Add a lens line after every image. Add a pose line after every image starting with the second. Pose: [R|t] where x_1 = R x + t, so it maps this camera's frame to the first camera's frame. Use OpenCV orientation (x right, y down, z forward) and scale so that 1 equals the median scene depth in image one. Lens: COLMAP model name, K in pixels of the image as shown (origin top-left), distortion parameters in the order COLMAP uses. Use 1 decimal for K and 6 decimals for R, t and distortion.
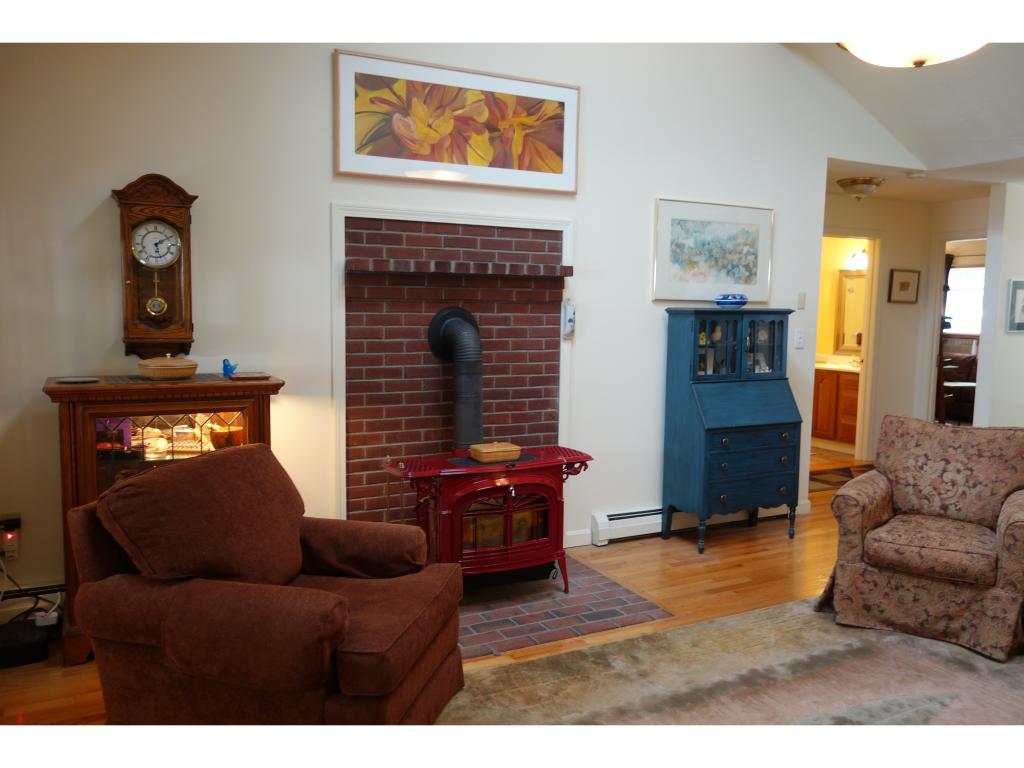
lens RADIAL K [[795.4, 0, 512.2], [0, 795.4, 389.6], [0, 0, 1]] dist [0.003170, -0.004839]
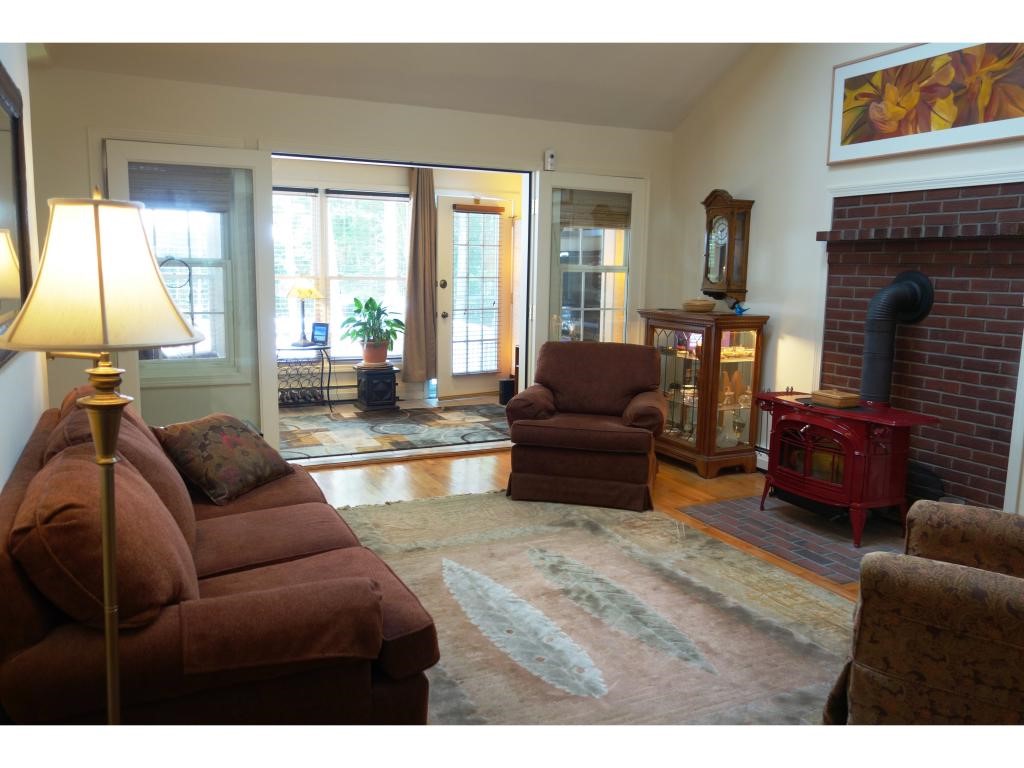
lens RADIAL K [[795.4, 0, 512.2], [0, 795.4, 389.6], [0, 0, 1]] dist [0.003170, -0.004839]
pose [[-0.025765, 0.140321, -0.989771, 1.040107], [-0.120978, 0.982385, 0.142423, -0.036833], [0.992321, 0.123410, -0.008335, 0.524011]]
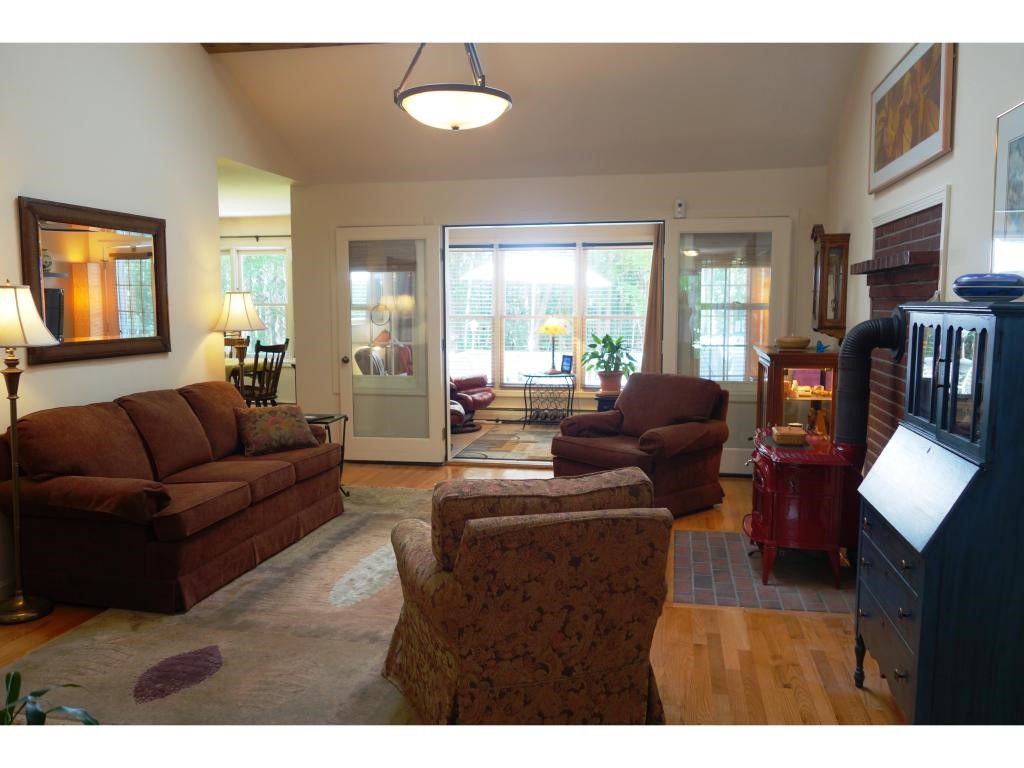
lens RADIAL K [[795.4, 0, 512.2], [0, 795.4, 389.6], [0, 0, 1]] dist [0.003170, -0.004839]
pose [[-0.625675, 0.073698, -0.776595, 1.005027], [-0.084415, 0.983285, 0.161323, -0.120377], [0.775503, 0.166492, -0.608995, 1.283096]]
